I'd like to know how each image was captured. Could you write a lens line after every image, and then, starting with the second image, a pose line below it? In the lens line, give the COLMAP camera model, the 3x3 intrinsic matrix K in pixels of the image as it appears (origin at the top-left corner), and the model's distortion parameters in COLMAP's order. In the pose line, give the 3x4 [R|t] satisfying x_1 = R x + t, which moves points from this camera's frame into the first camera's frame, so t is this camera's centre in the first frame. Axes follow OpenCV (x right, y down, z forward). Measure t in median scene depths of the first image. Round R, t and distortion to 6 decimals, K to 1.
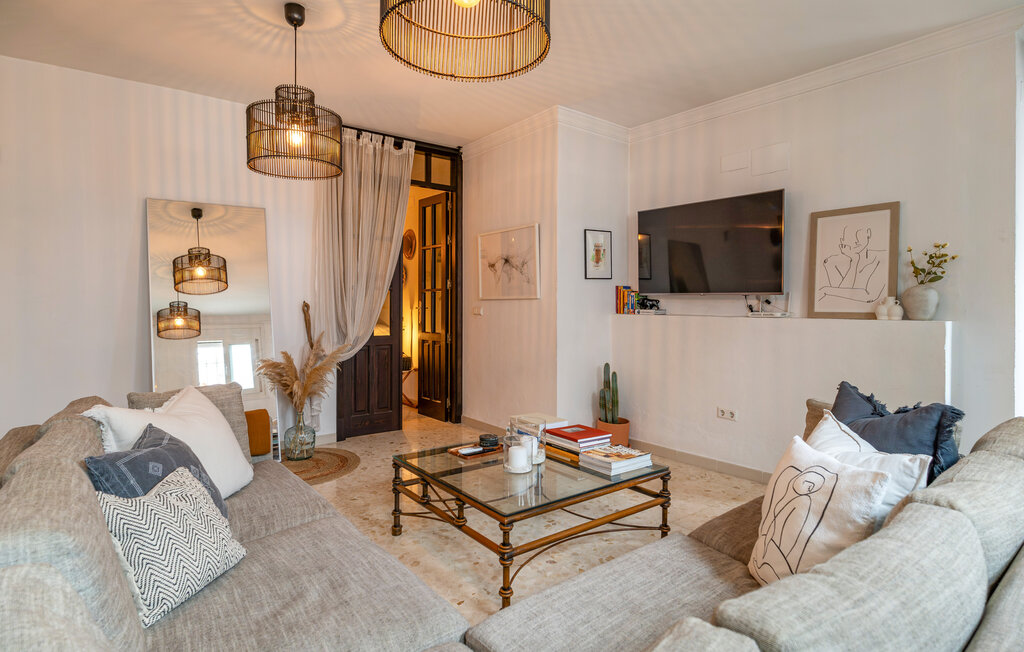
lens RADIAL K [[527.7, 0, 511.0], [0, 527.7, 316.7], [0, 0, 1]] dist [-0.000524, 0.000521]
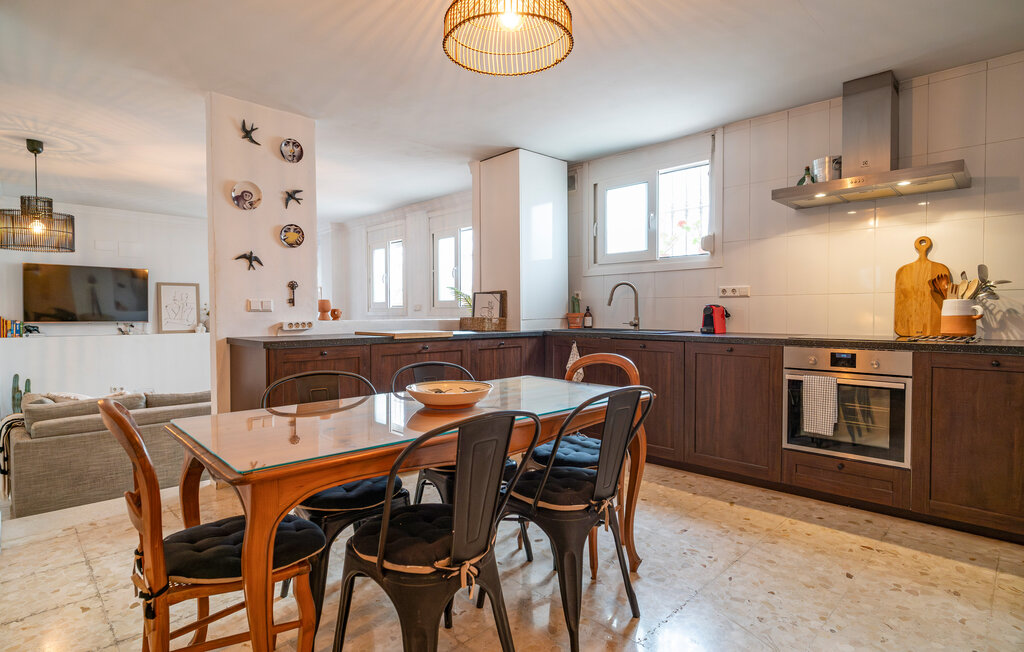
lens RADIAL K [[527.7, 0, 512.2], [0, 527.7, 324.8], [0, 0, 1]] dist [-0.000524, 0.000521]
pose [[-0.099943, -0.025270, 0.994672, -1.501305], [0.026473, 0.999256, 0.028047, -0.050234], [-0.994641, 0.029136, -0.099200, -0.141486]]
